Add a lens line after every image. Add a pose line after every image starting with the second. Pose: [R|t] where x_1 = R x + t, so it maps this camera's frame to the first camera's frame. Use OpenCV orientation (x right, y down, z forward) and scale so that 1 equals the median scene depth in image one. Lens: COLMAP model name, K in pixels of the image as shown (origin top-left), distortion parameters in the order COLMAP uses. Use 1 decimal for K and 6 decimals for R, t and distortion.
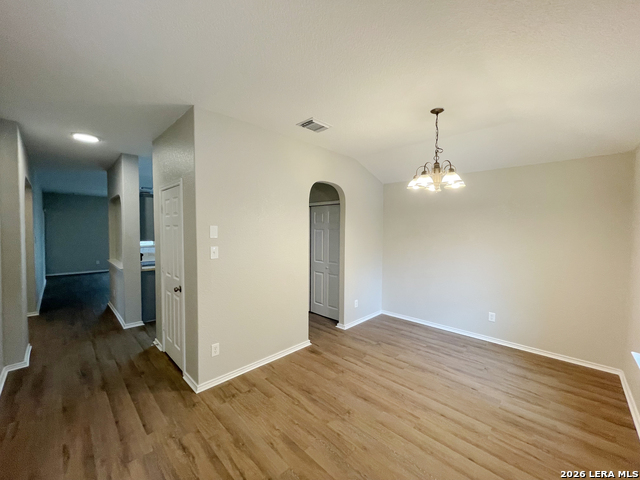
lens RADIAL K [[260.0, 0, 323.4], [0, 260.0, 238.6], [0, 0, 1]] dist [-0.002867, 0.000526]
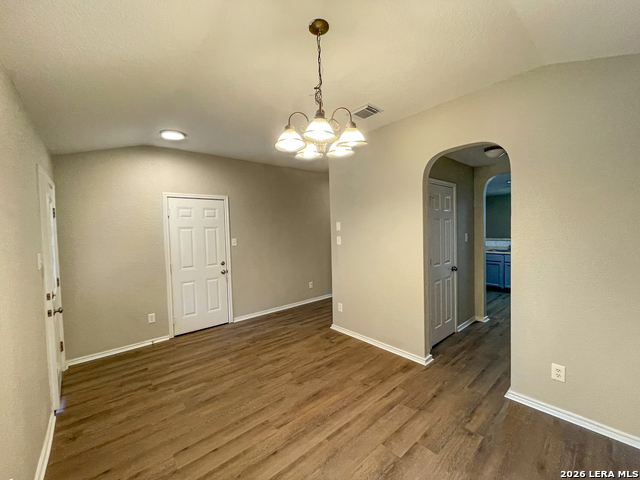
lens RADIAL K [[260.0, 0, 323.3], [0, 260.0, 239.5], [0, 0, 1]] dist [-0.002867, 0.000526]
pose [[-0.079025, 0.035354, -0.996246, 1.049967], [-0.011569, 0.999271, 0.036379, -0.005674], [0.996805, 0.014400, -0.078559, 1.033085]]
